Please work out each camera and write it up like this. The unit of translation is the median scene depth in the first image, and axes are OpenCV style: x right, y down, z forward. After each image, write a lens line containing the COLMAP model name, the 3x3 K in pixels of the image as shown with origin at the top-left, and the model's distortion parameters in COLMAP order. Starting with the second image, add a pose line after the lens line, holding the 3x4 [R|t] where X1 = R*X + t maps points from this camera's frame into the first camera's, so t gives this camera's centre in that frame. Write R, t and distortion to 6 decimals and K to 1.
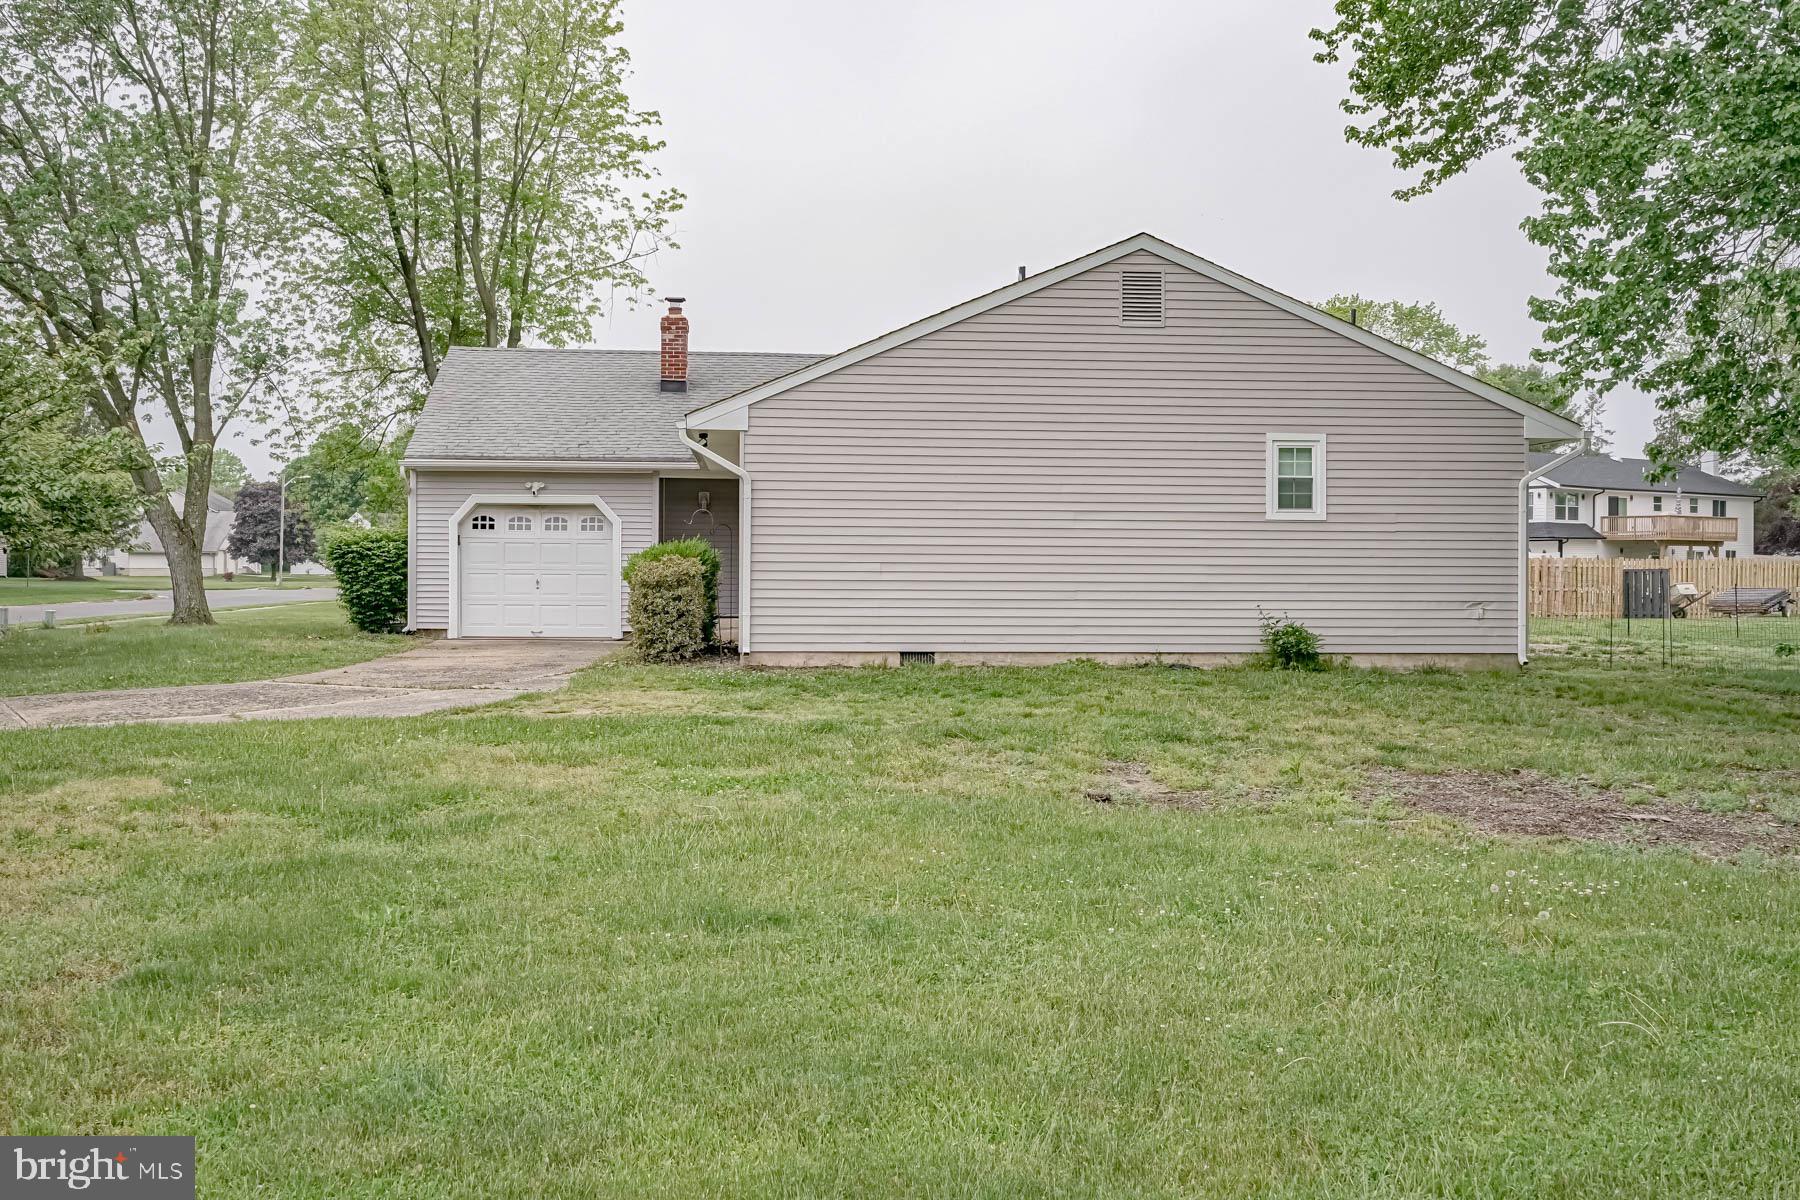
lens RADIAL K [[1849.8, 0, 898.9], [0, 1849.8, 587.7], [0, 0, 1]] dist [-0.006988, 0.000000]
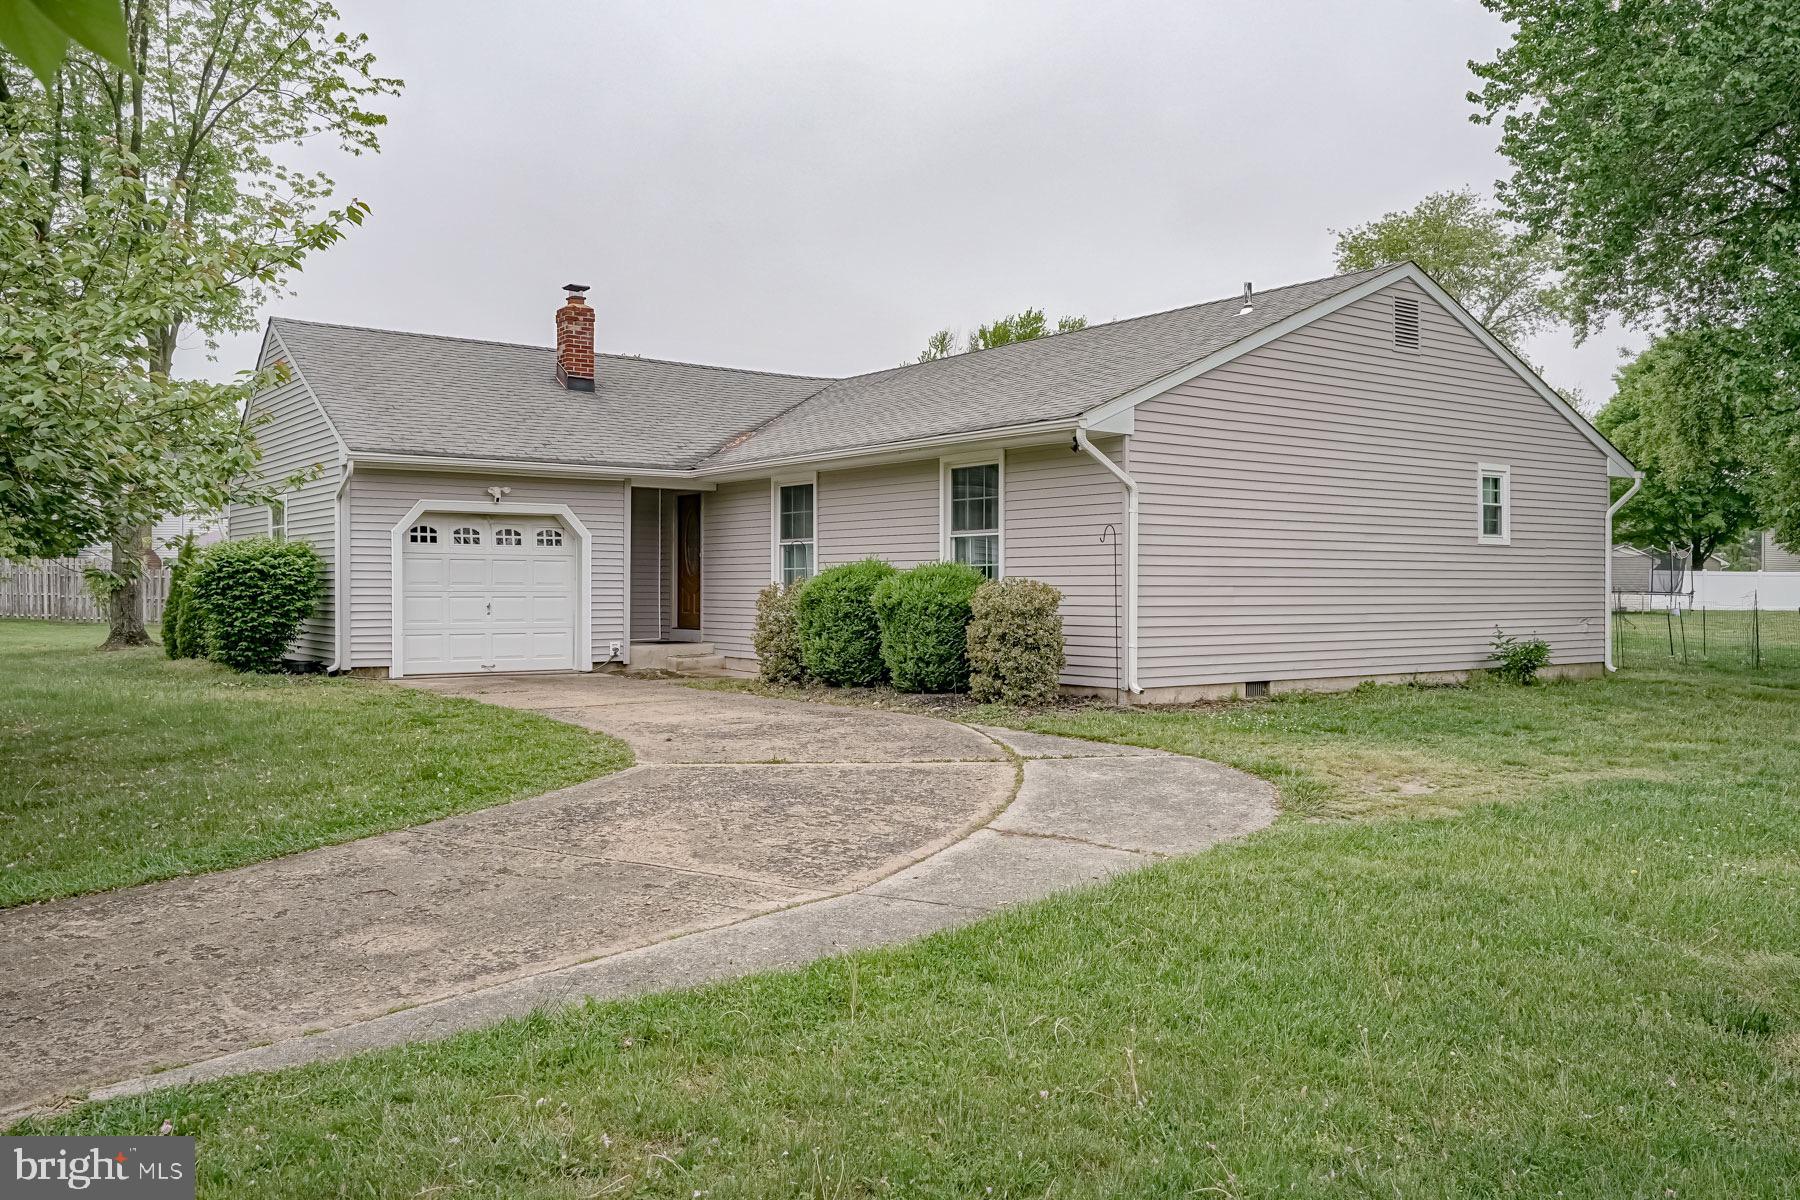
lens RADIAL K [[1440.1, 0, 897.4], [0, 1440.1, 593.6], [0, 0, 1]] dist [0.007990, -0.007953]
pose [[0.844766, -0.007129, 0.535088, -0.391787], [0.006748, 0.999974, 0.002669, -0.009502], [-0.535093, 0.001356, 0.844792, 0.355108]]
